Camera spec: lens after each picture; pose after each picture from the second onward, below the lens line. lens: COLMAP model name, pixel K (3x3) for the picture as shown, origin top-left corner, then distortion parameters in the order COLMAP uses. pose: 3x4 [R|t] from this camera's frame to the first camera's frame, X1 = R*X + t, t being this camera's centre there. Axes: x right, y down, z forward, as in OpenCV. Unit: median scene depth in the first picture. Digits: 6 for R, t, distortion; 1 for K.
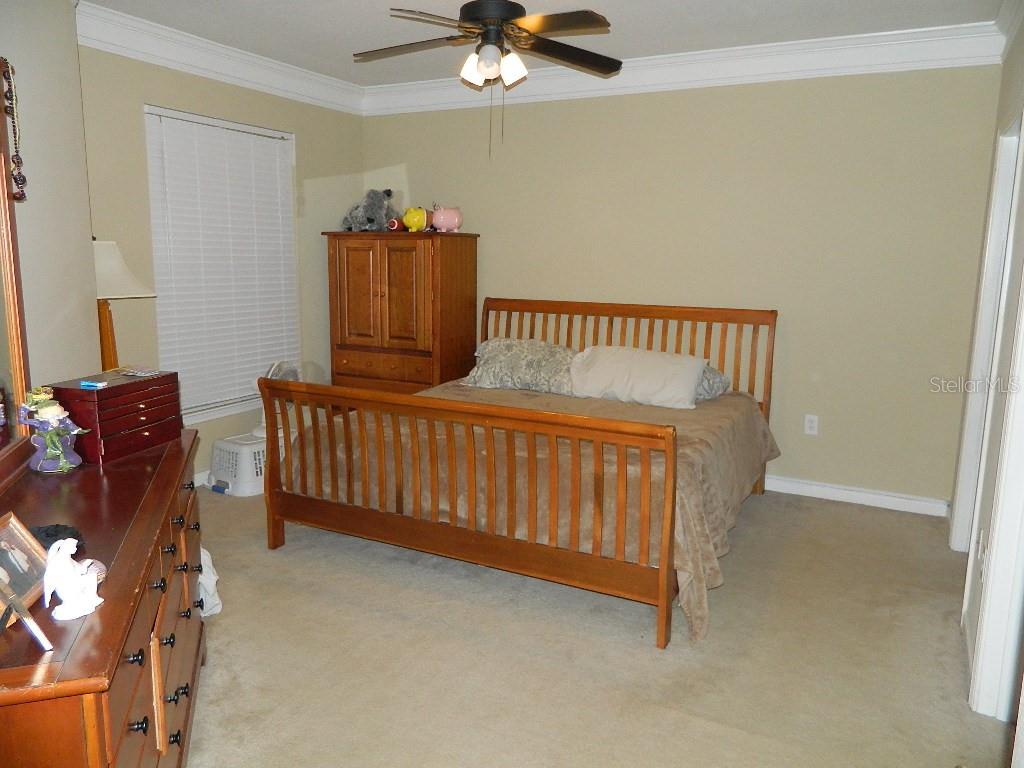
lens RADIAL K [[759.3, 0, 511.4], [0, 759.3, 384.7], [0, 0, 1]] dist [-0.000811, 0.000020]
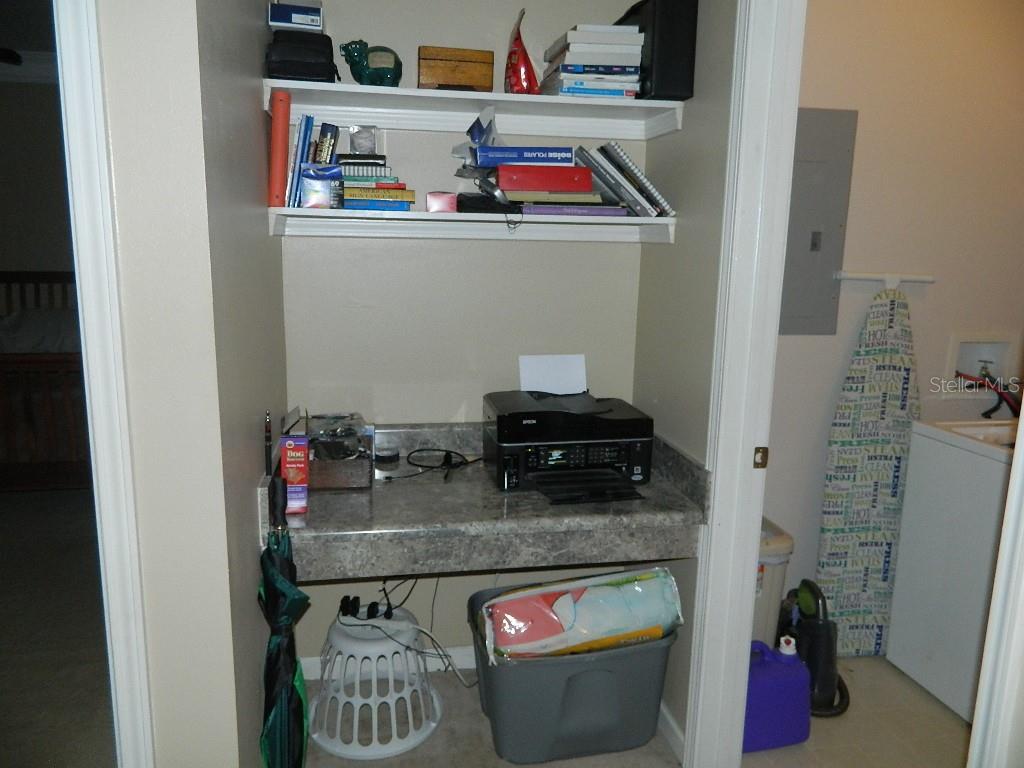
lens RADIAL K [[759.3, 0, 511.3], [0, 759.3, 382.4], [0, 0, 1]] dist [-0.000811, 0.000020]
pose [[0.796940, -0.106850, 0.594533, 0.004945], [0.092862, 0.994203, 0.054202, 0.092865], [-0.596878, 0.012013, 0.802242, -0.531288]]
